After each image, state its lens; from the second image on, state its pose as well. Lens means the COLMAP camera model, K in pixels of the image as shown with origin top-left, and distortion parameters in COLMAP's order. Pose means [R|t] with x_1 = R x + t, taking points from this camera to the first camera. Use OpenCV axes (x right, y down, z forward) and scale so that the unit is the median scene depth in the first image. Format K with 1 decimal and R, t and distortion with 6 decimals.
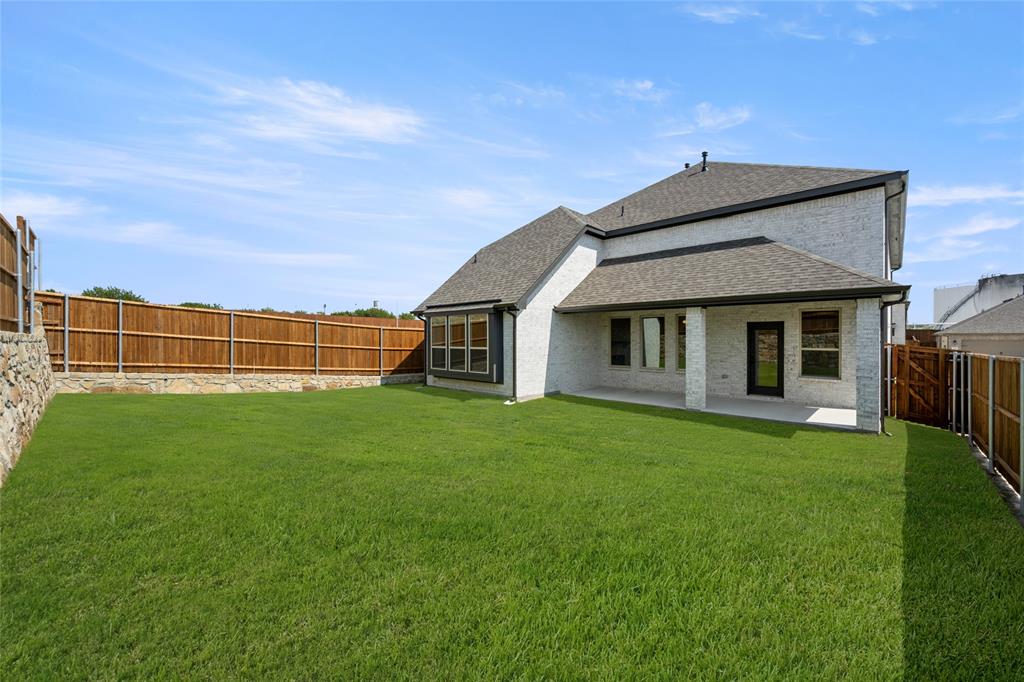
lens RADIAL K [[401.3, 0, 511.9], [0, 401.3, 340.6], [0, 0, 1]] dist [-0.002309, 0.000178]
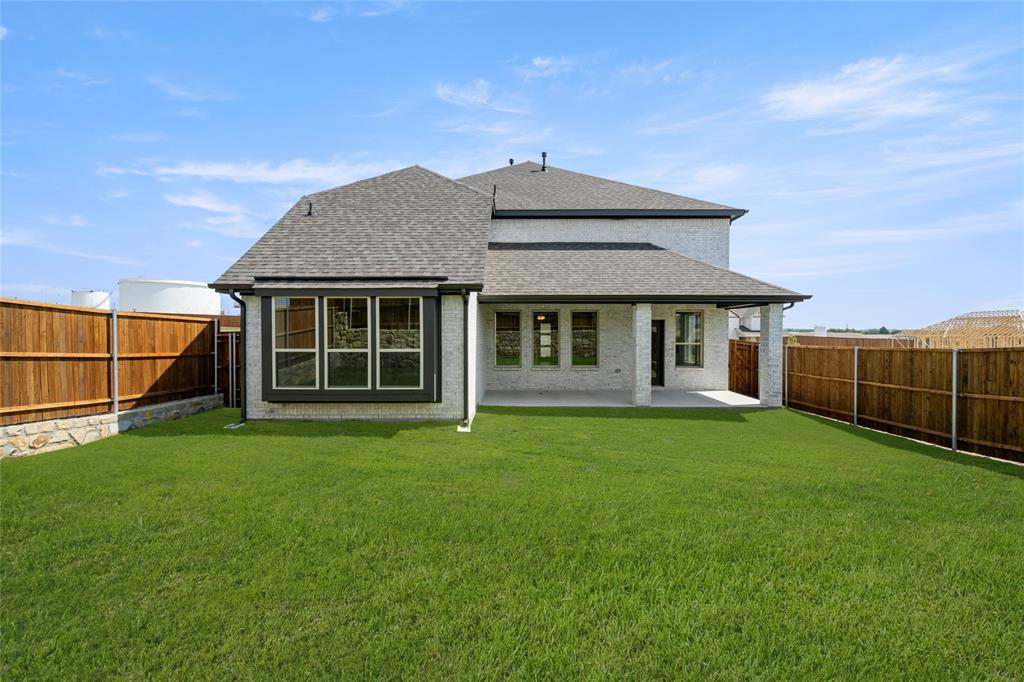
lens RADIAL K [[401.3, 0, 519.4], [0, 401.3, 338.1], [0, 0, 1]] dist [-0.002309, 0.000178]
pose [[0.730043, -0.007303, 0.683362, -0.331082], [0.003406, 0.999969, 0.007049, -0.003875], [-0.683392, -0.002819, 0.730046, 0.356462]]
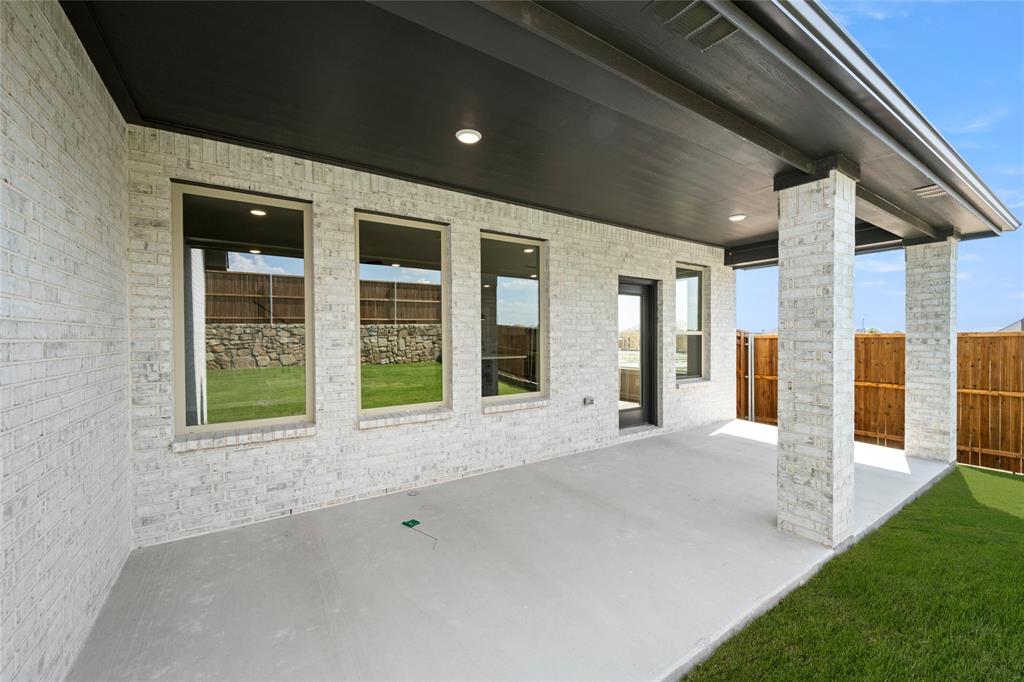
lens RADIAL K [[401.3, 0, 519.7], [0, 401.3, 340.3], [0, 0, 1]] dist [-0.002309, 0.000178]
pose [[0.217197, -0.026097, 0.975779, 0.096579], [0.009497, 0.999652, 0.024622, 0.013704], [-0.976082, 0.003920, 0.217369, 0.855179]]
